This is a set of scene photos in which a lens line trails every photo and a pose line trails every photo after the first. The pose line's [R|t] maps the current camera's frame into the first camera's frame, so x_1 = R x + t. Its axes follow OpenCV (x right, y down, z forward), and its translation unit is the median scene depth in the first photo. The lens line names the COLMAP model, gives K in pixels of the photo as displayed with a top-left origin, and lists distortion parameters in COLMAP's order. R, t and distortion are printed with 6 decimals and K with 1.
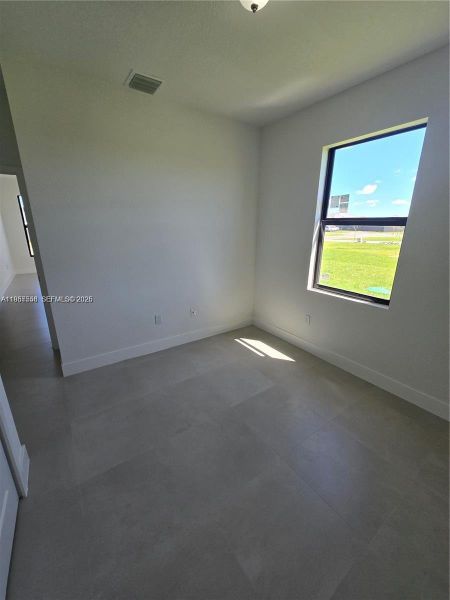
lens RADIAL K [[245.5, 0, 224.8], [0, 245.5, 299.7], [0, 0, 1]] dist [0.000465, 0.001716]
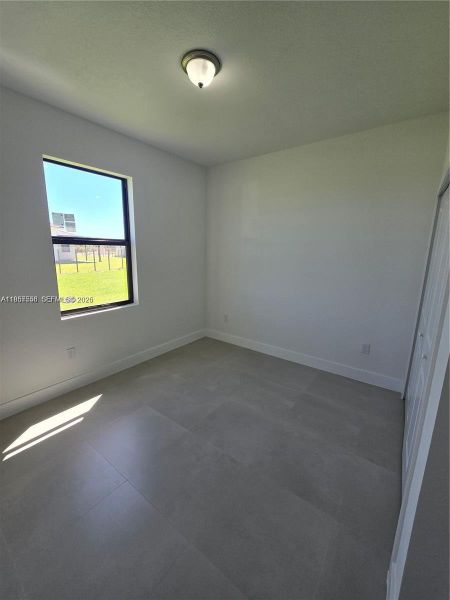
lens RADIAL K [[245.5, 0, 224.5], [0, 245.5, 298.0], [0, 0, 1]] dist [0.000465, 0.001716]
pose [[-0.302783, -0.204029, 0.930964, -0.659239], [0.272816, 0.917386, 0.289783, -0.225384], [-0.913178, 0.341723, -0.222107, 0.736396]]
